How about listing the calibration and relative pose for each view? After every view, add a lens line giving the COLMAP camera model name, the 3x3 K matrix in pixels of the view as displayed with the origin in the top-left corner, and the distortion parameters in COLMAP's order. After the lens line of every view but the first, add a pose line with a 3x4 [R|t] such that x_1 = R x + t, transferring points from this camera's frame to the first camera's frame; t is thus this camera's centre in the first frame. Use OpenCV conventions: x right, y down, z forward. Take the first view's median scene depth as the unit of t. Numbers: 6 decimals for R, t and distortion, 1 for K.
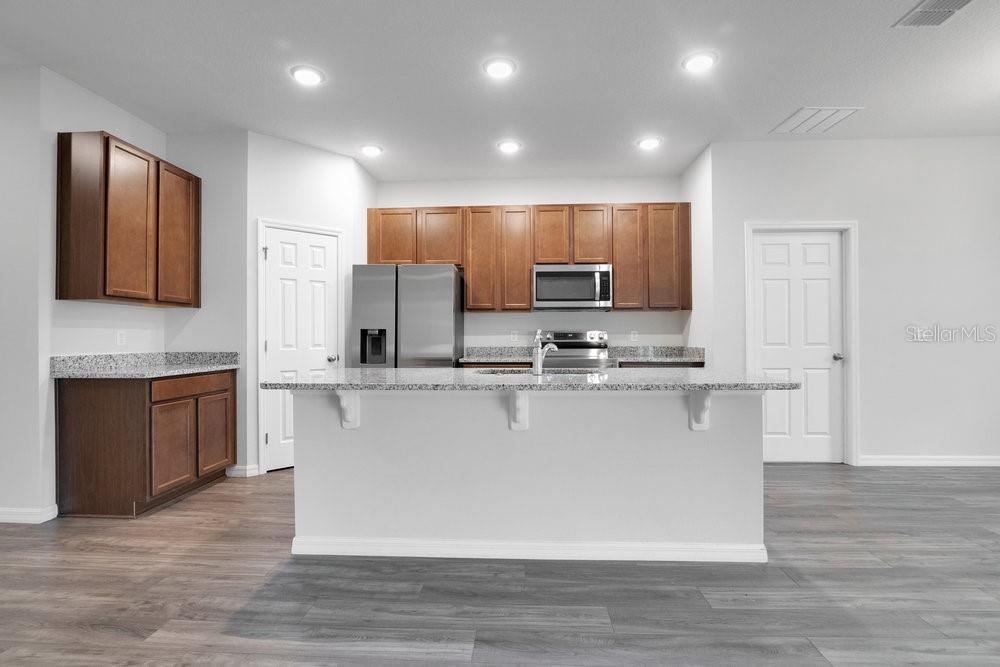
lens RADIAL K [[488.2, 0, 498.3], [0, 488.2, 335.9], [0, 0, 1]] dist [-0.018517, 0.000845]
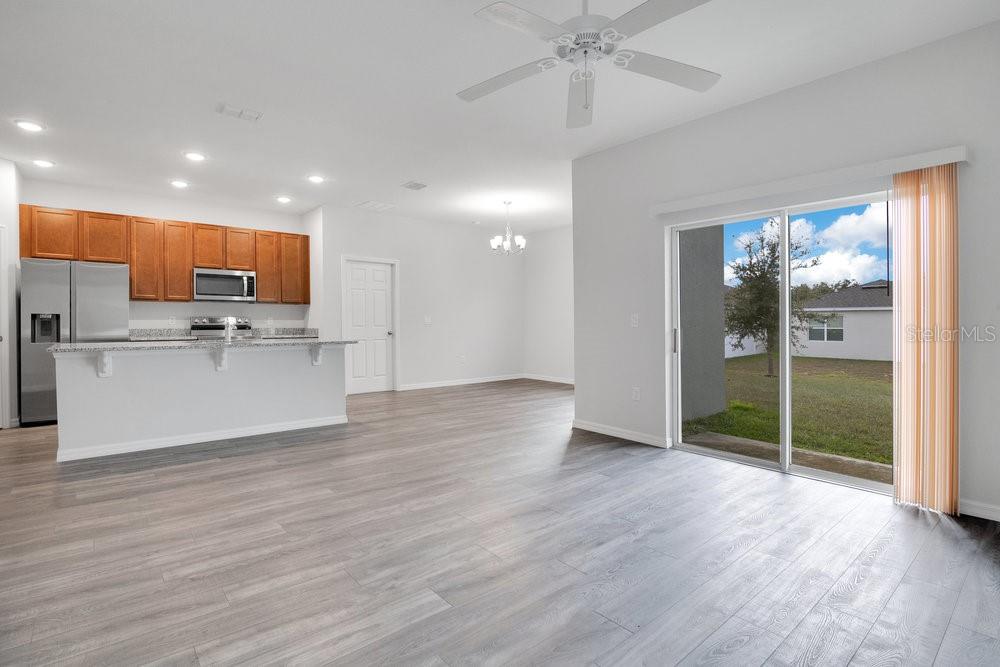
lens RADIAL K [[506.4, 0, 500.0], [0, 506.4, 333.5], [0, 0, 1]] dist [0.000466, -0.000405]
pose [[0.732894, -0.011895, 0.680239, -0.276001], [-0.004466, 0.999741, 0.022294, 0.001101], [-0.680328, -0.019377, 0.732652, -0.638087]]
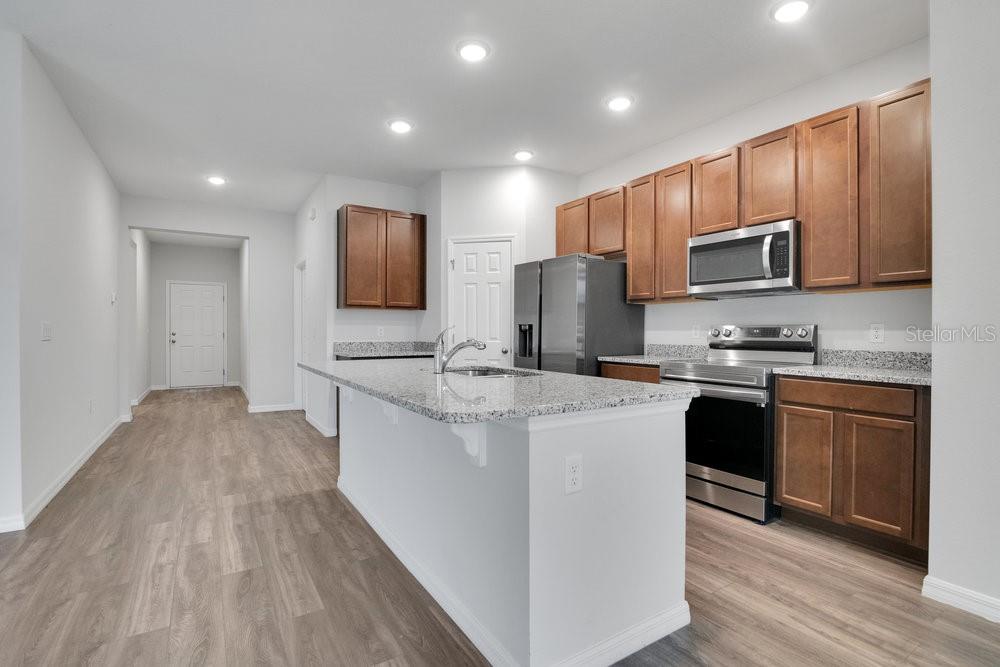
lens RADIAL K [[488.2, 0, 498.3], [0, 488.2, 335.9], [0, 0, 1]] dist [-0.018517, 0.000845]
pose [[0.558203, 0.013844, -0.829589, 0.565540], [-0.002336, 0.999883, 0.015114, -0.004274], [0.829701, -0.006499, 0.558170, 0.345456]]
